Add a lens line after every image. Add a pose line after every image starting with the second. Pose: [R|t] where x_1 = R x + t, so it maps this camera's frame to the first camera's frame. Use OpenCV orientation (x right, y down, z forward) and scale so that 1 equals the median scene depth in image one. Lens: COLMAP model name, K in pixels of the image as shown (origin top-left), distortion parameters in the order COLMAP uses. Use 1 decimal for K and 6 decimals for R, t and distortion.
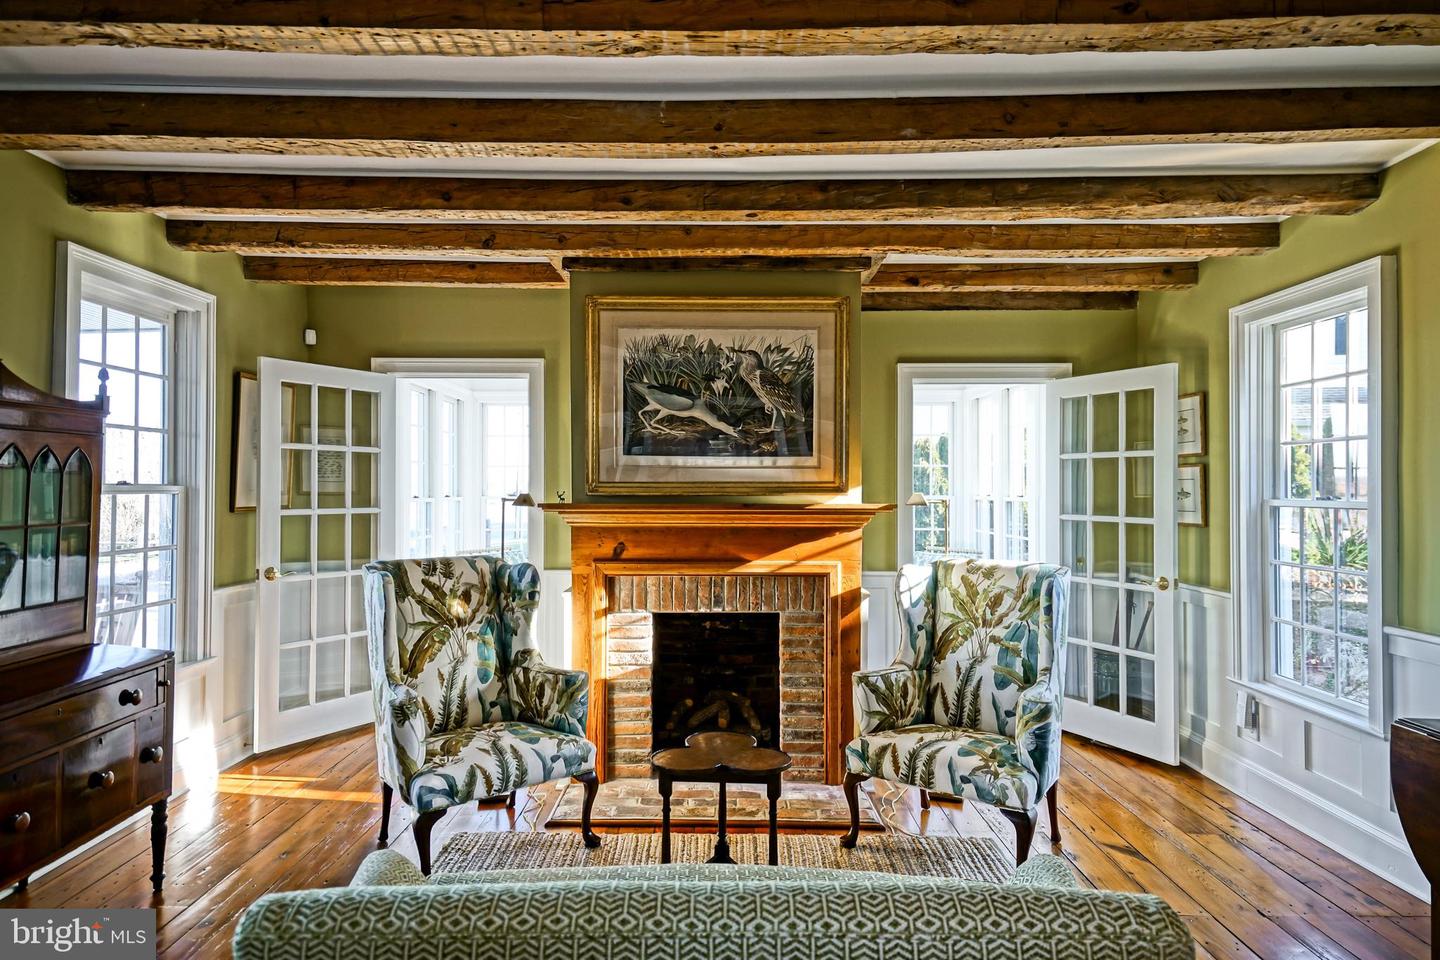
lens RADIAL K [[854.2, 0, 720.0], [0, 854.2, 480.0], [0, 0, 1]] dist [0.041501, 0.000417]
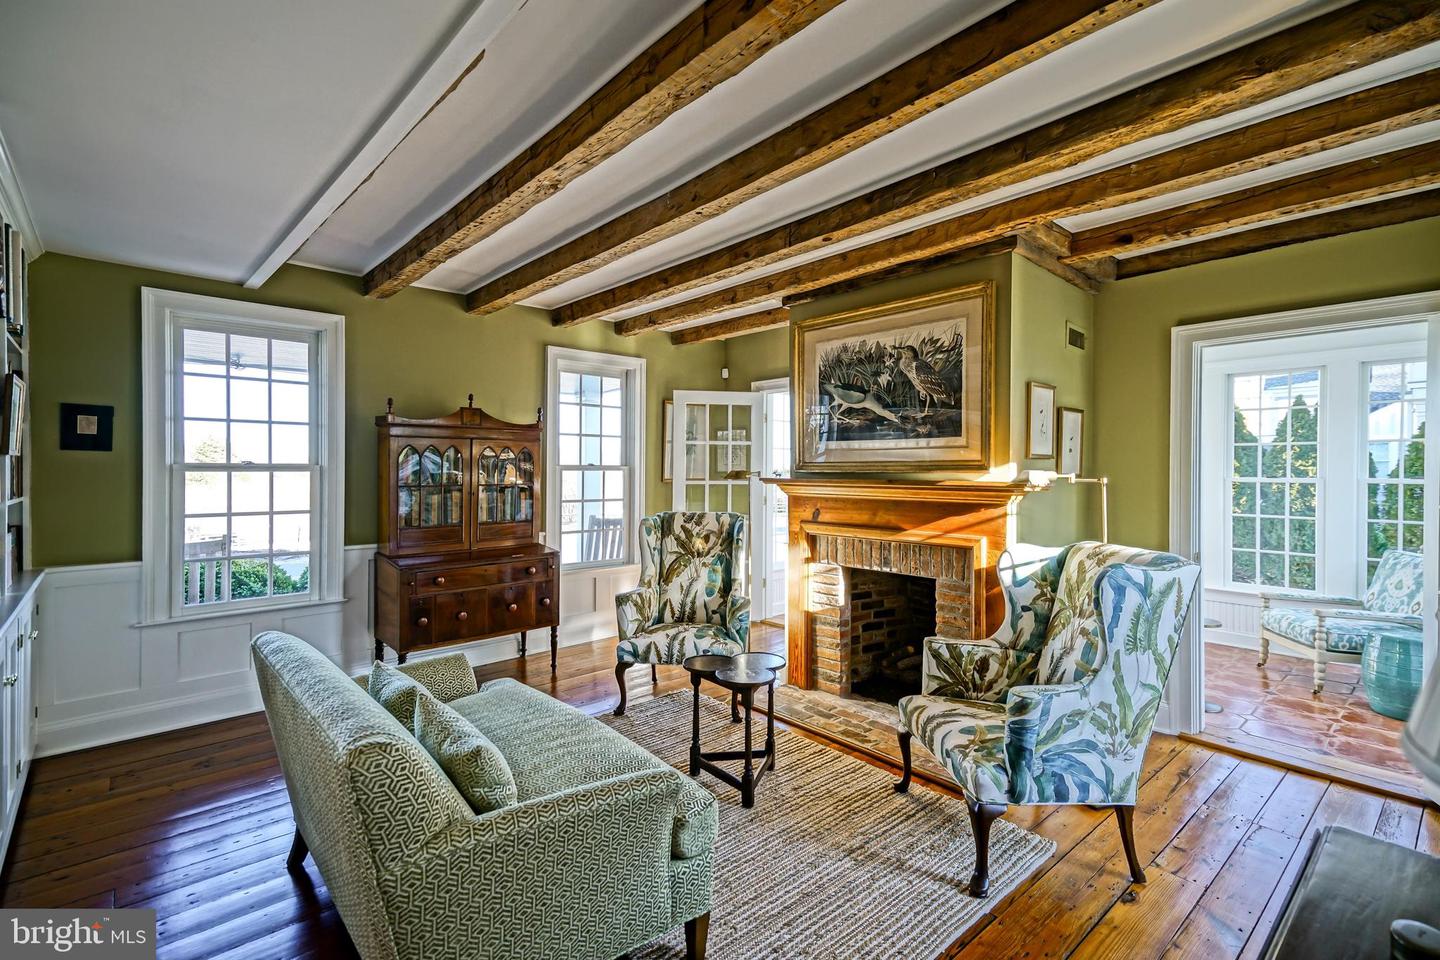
lens RADIAL K [[659.7, 0, 701.3], [0, 659.7, 471.0], [0, 0, 1]] dist [0.037587, 0.000069]
pose [[0.654875, 0.000697, -0.755737, 0.525230], [0.004535, 0.999978, 0.004852, 0.010054], [0.755723, -0.006604, 0.654858, 0.211324]]
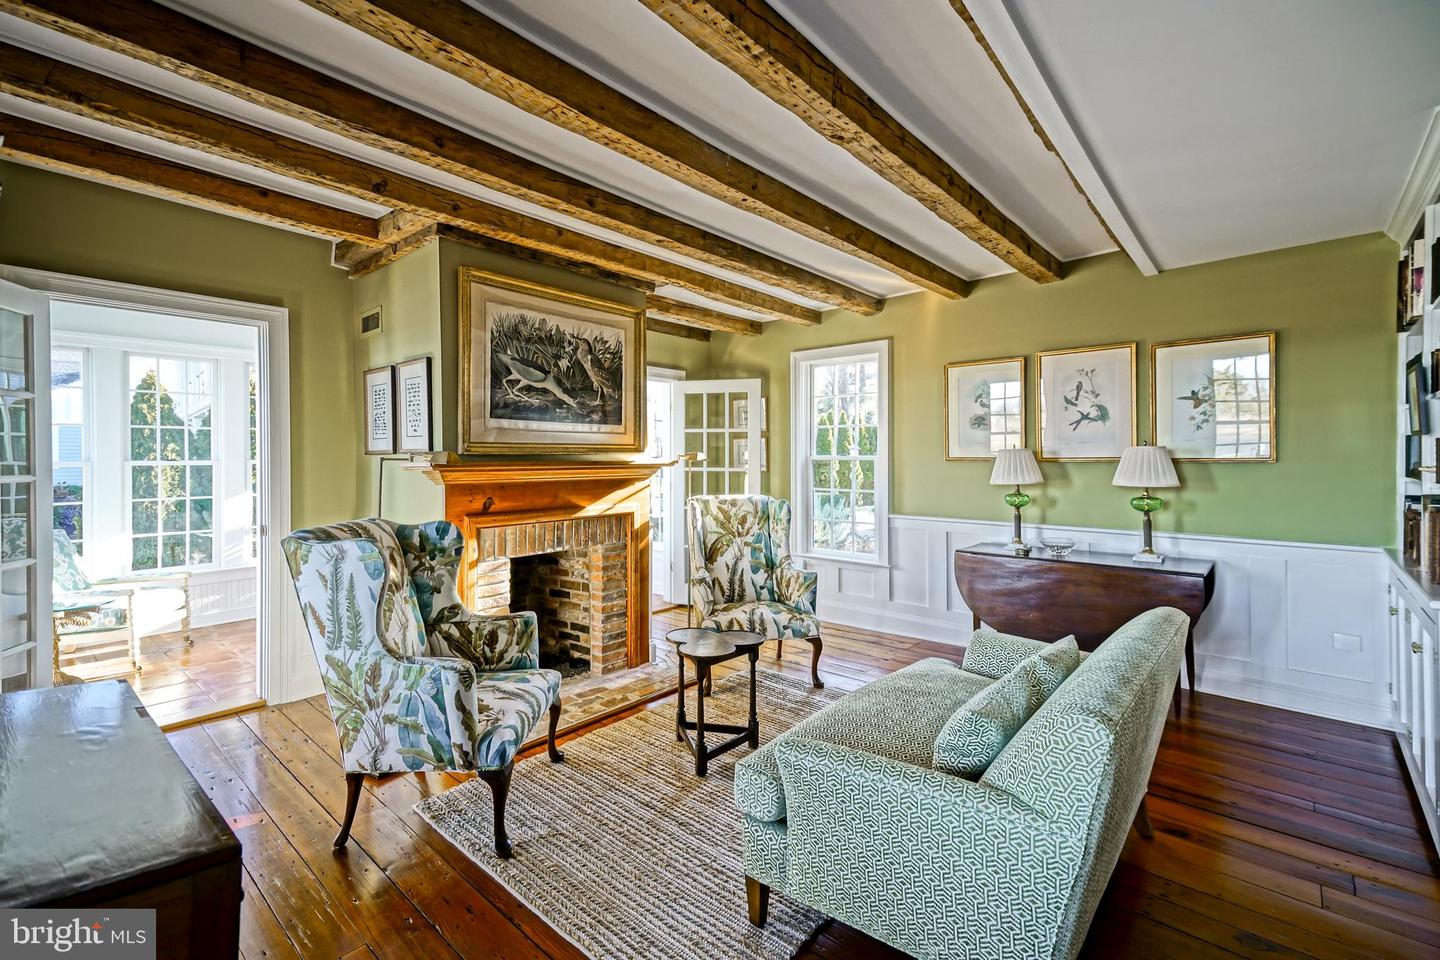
lens RADIAL K [[639.7, 0, 726.4], [0, 639.7, 455.7], [0, 0, 1]] dist [0.037345, -0.000018]
pose [[0.648856, -0.002562, 0.760907, -0.545802], [-0.004227, 0.999967, 0.006971, 0.012260], [-0.760899, -0.007739, 0.648824, 0.232349]]
